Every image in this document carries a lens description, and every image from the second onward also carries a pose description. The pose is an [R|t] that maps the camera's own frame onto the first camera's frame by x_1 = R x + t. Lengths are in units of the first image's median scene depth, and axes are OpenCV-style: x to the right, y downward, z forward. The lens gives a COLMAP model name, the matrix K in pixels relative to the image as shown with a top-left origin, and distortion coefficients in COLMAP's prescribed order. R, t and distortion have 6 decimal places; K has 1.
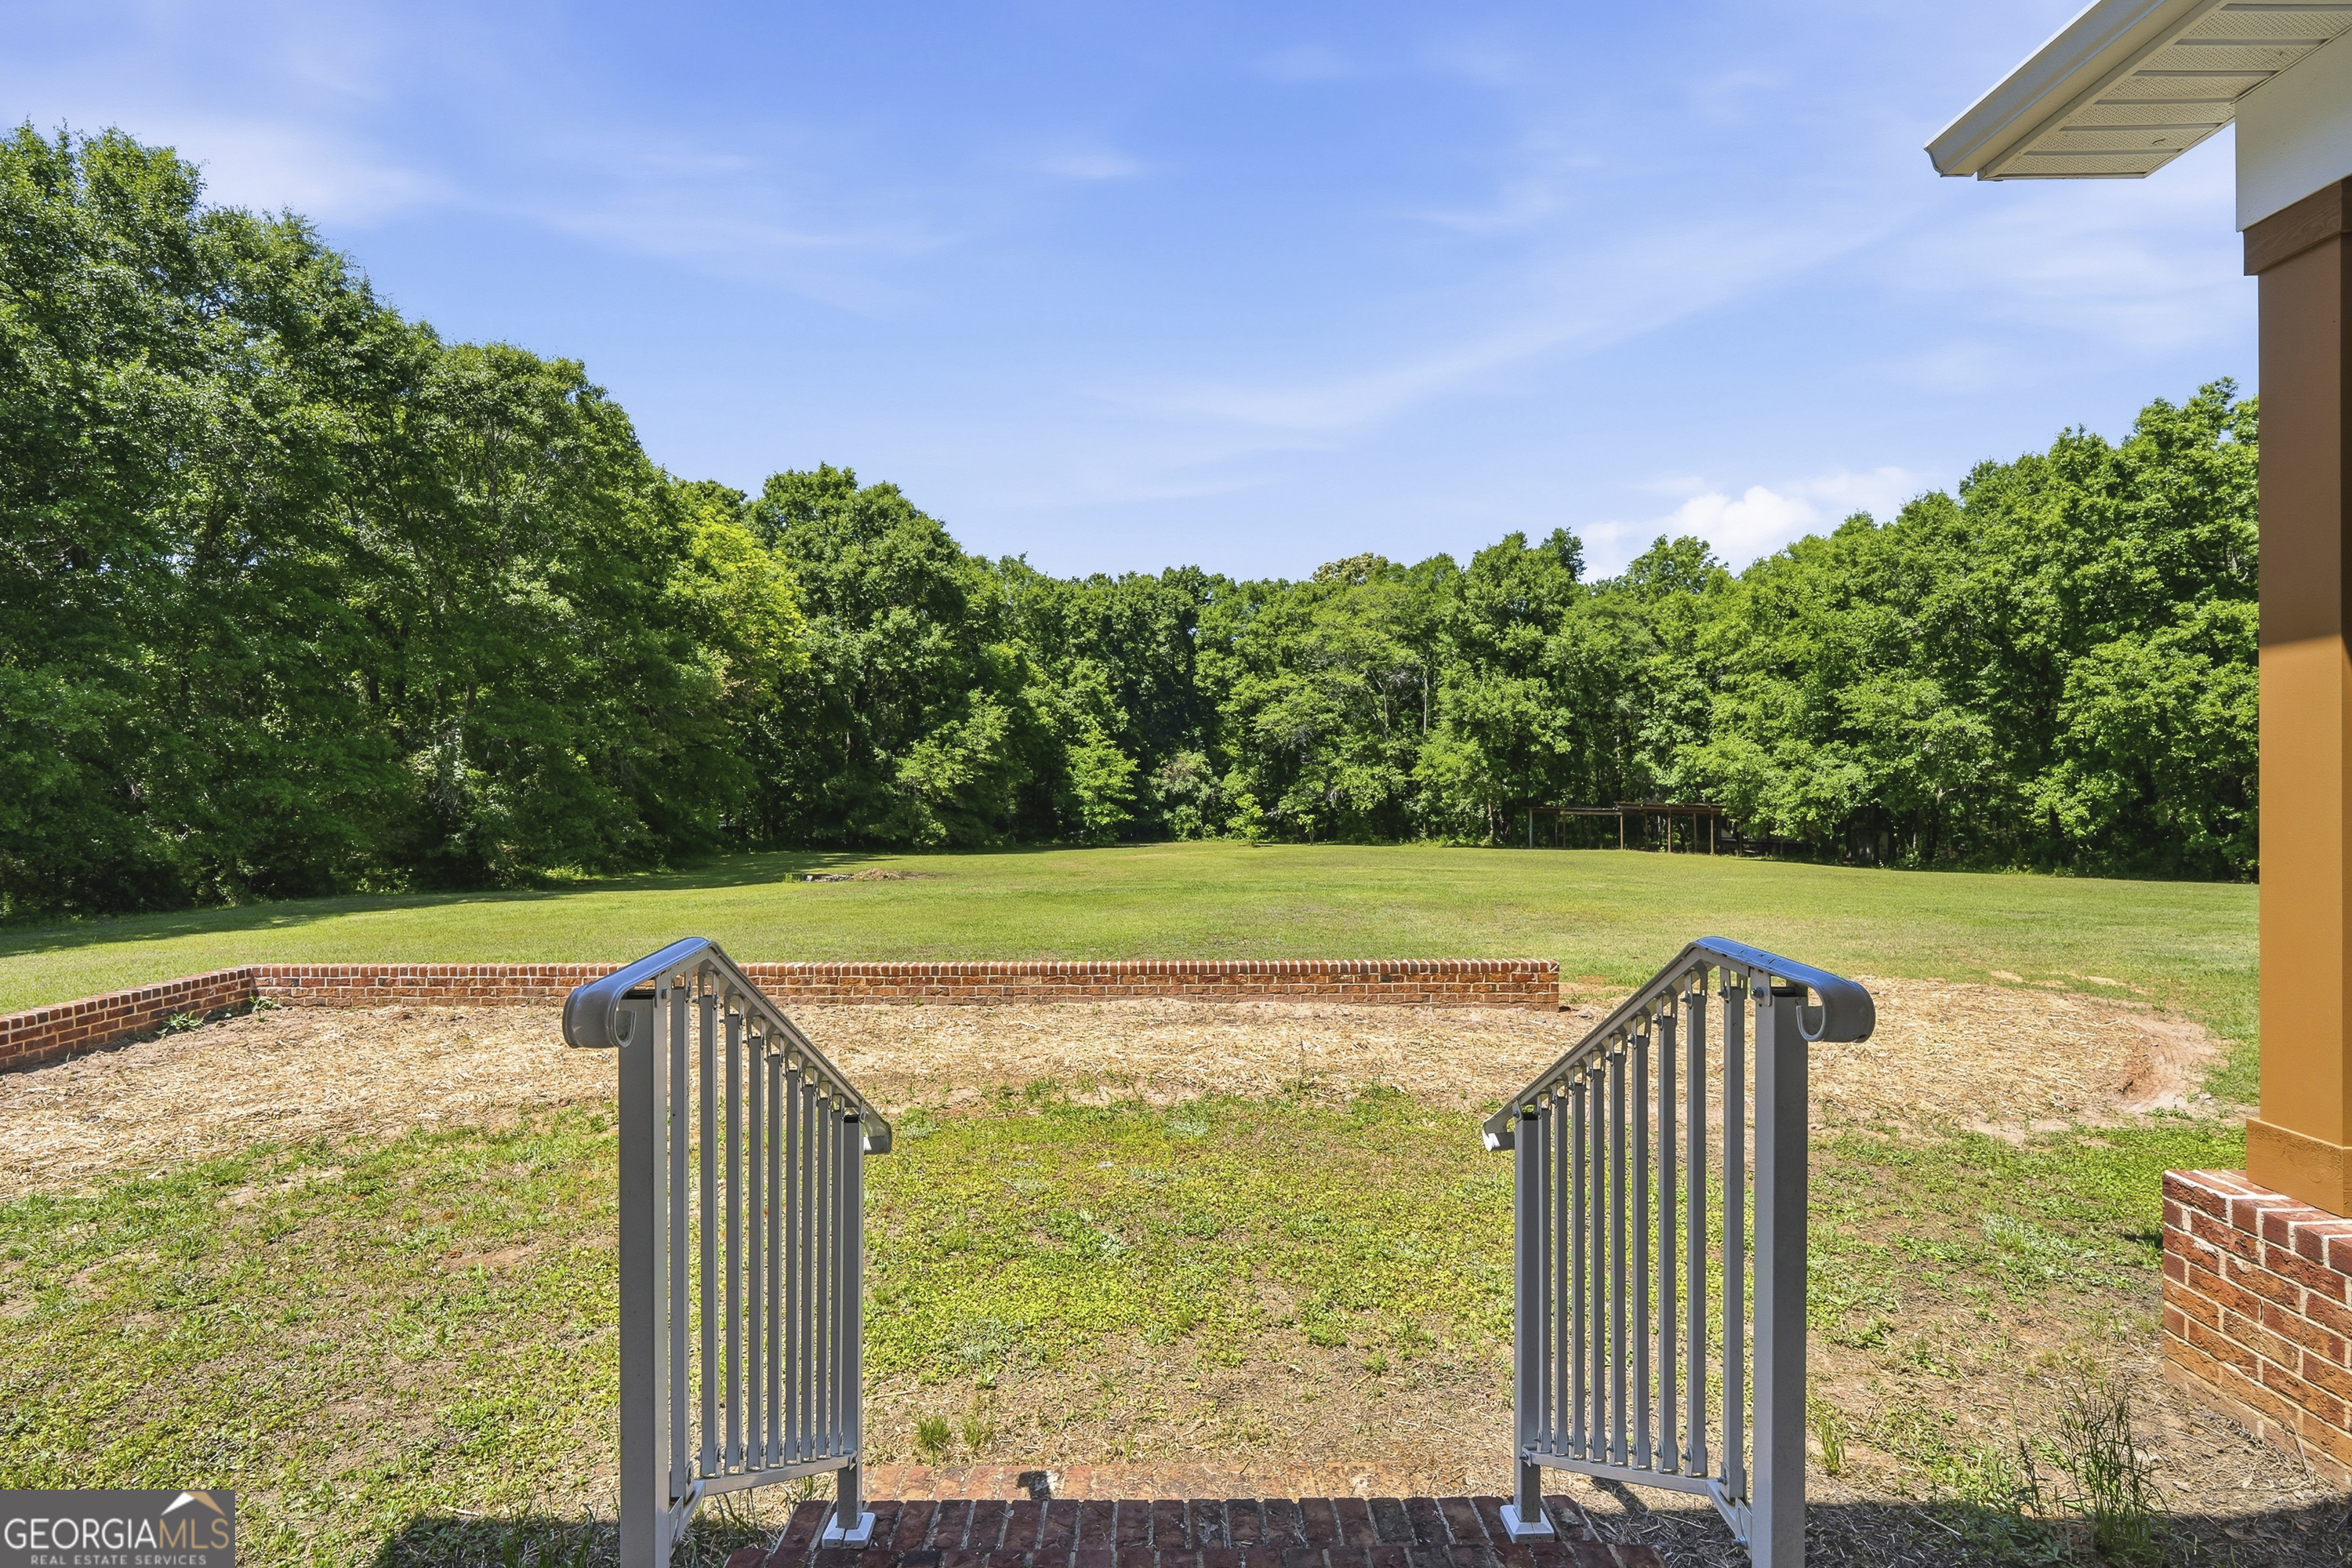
lens RADIAL K [[1057.4, 0, 1172.7], [0, 1057.4, 774.7], [0, 0, 1]] dist [-0.010004, 0.000094]
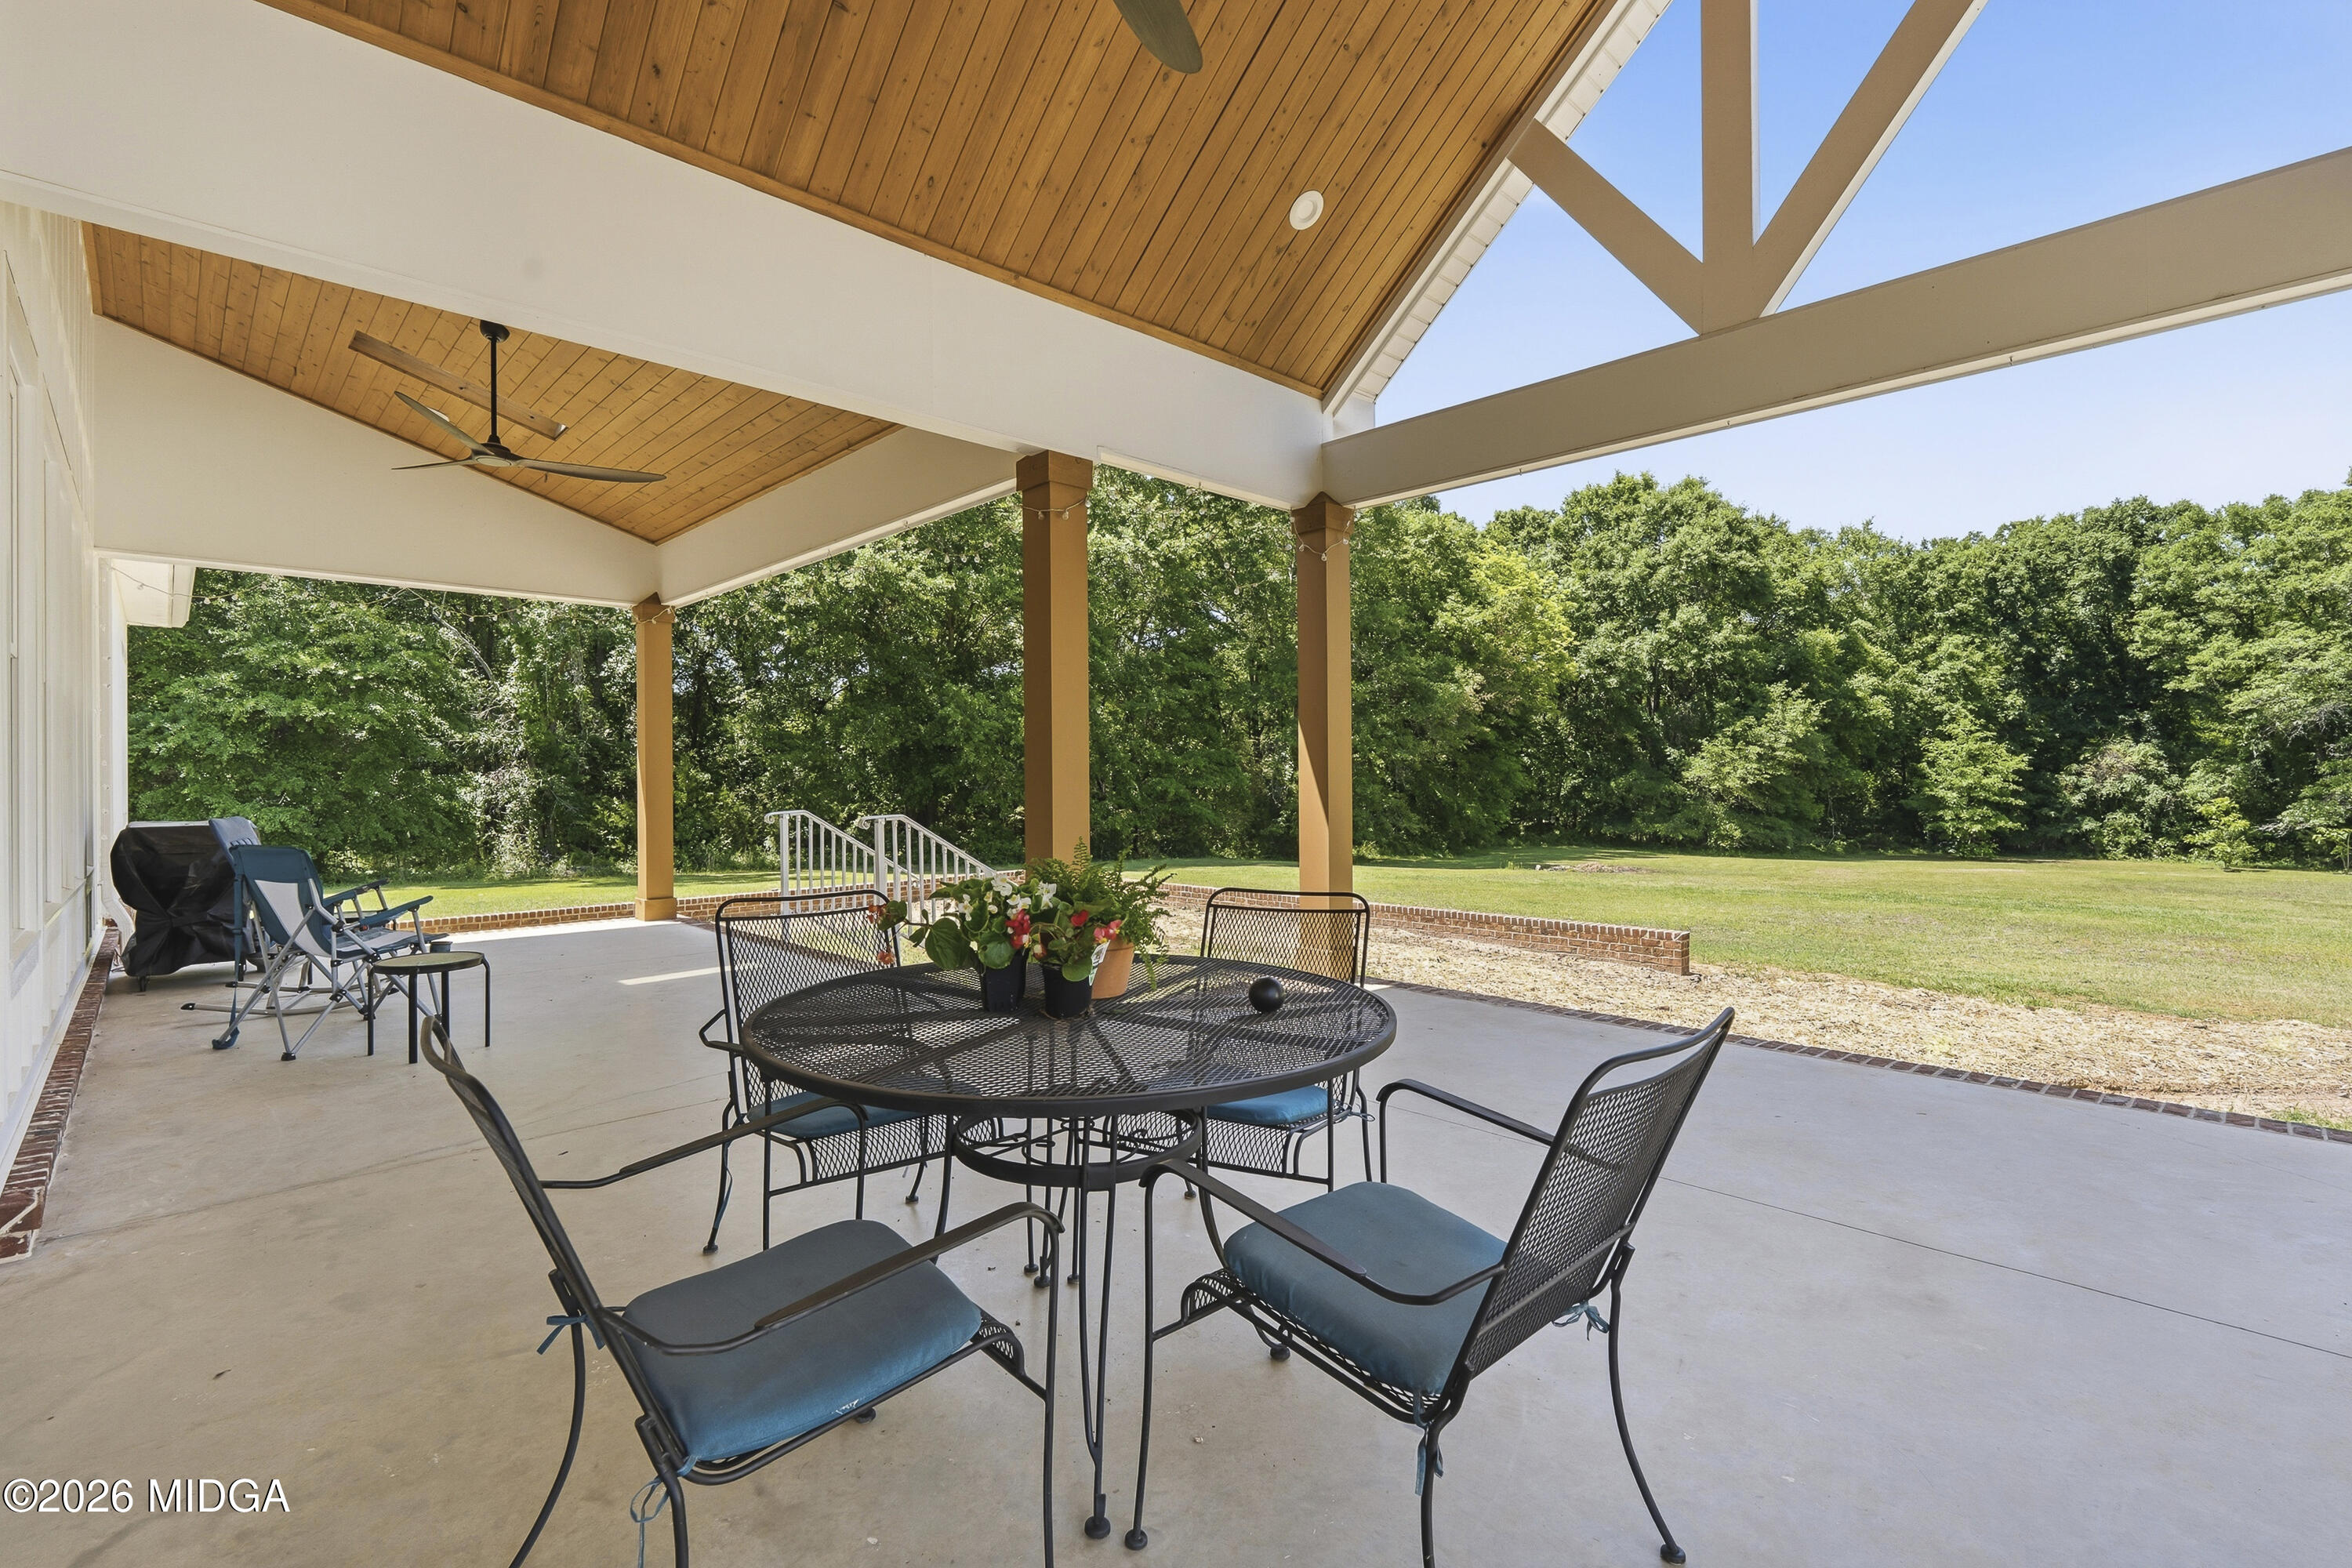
lens RADIAL K [[1057.4, 0, 1172.7], [0, 1057.4, 774.7], [0, 0, 1]] dist [-0.010004, 0.000094]
pose [[0.698215, -0.002836, -0.715883, 0.095761], [0.003548, 0.999994, -0.000501, -0.000525], [0.715880, -0.002190, 0.698220, -0.029364]]
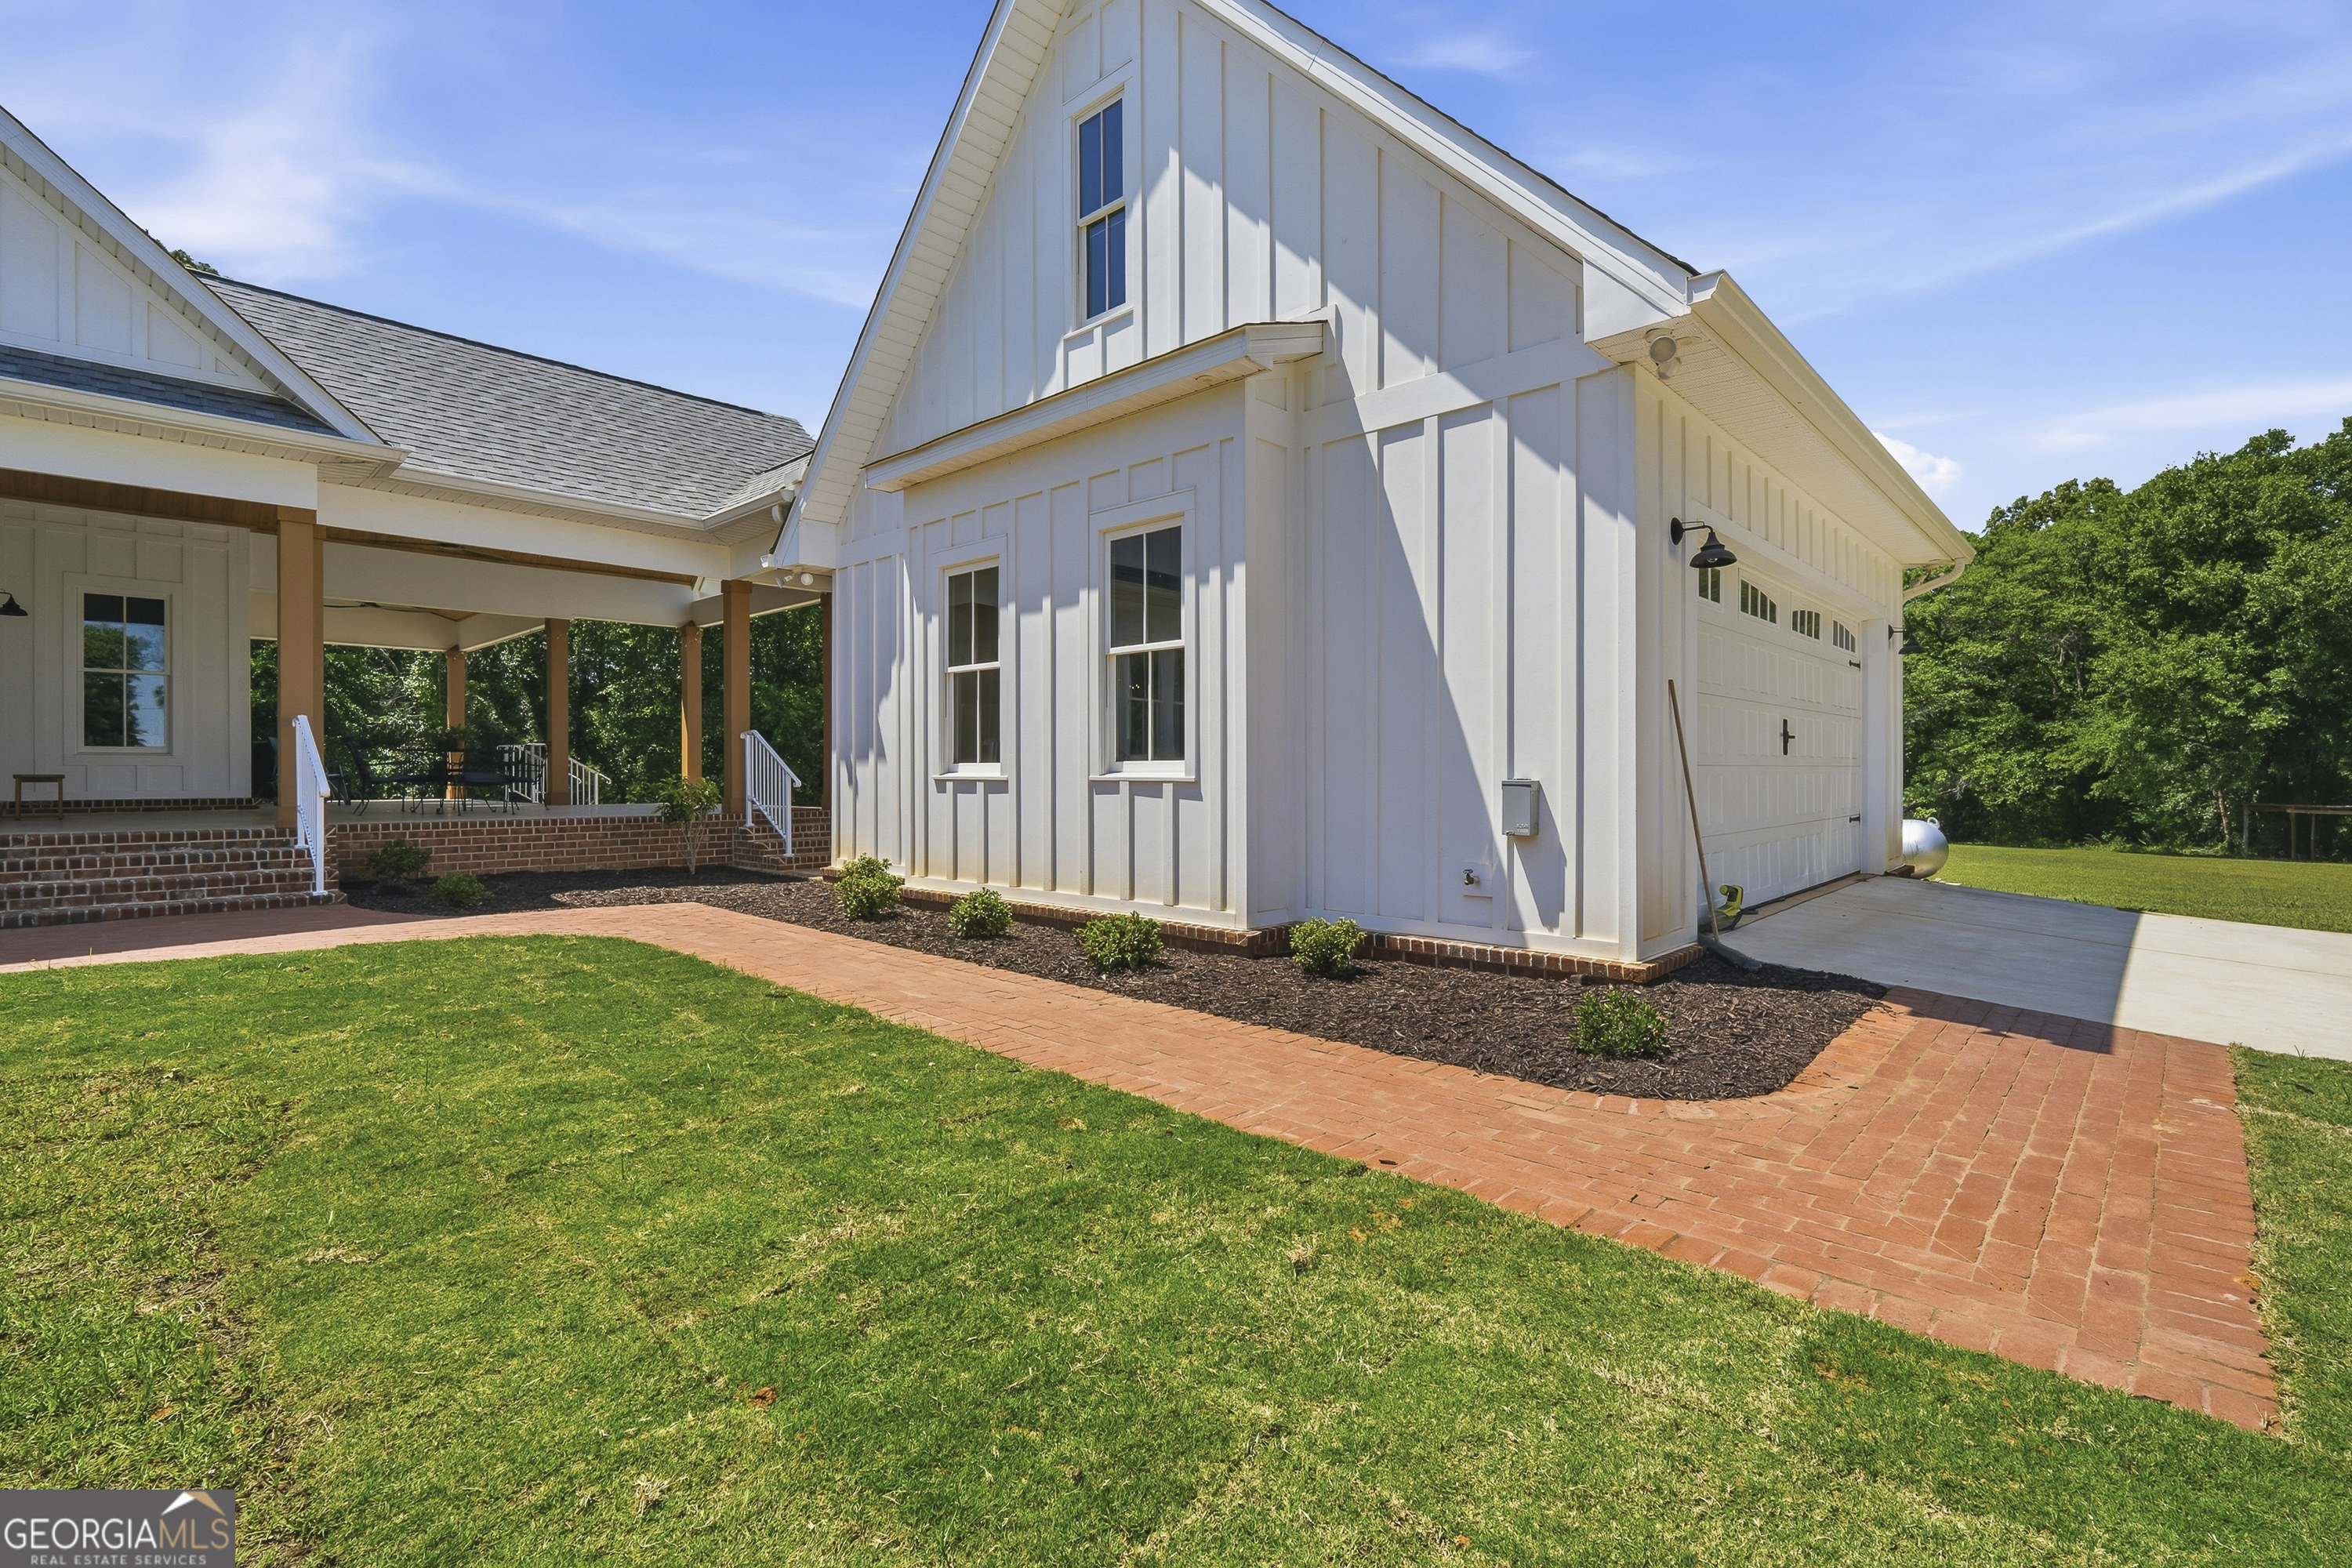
lens RADIAL K [[1059.7, 0, 1179.0], [0, 1059.7, 773.8], [0, 0, 1]] dist [-0.001746, -0.000266]
pose [[0.734005, 0.004640, -0.679129, 0.298106], [-0.002921, 0.999989, 0.003674, 0.009217], [0.679138, -0.000713, 0.734010, -0.061303]]
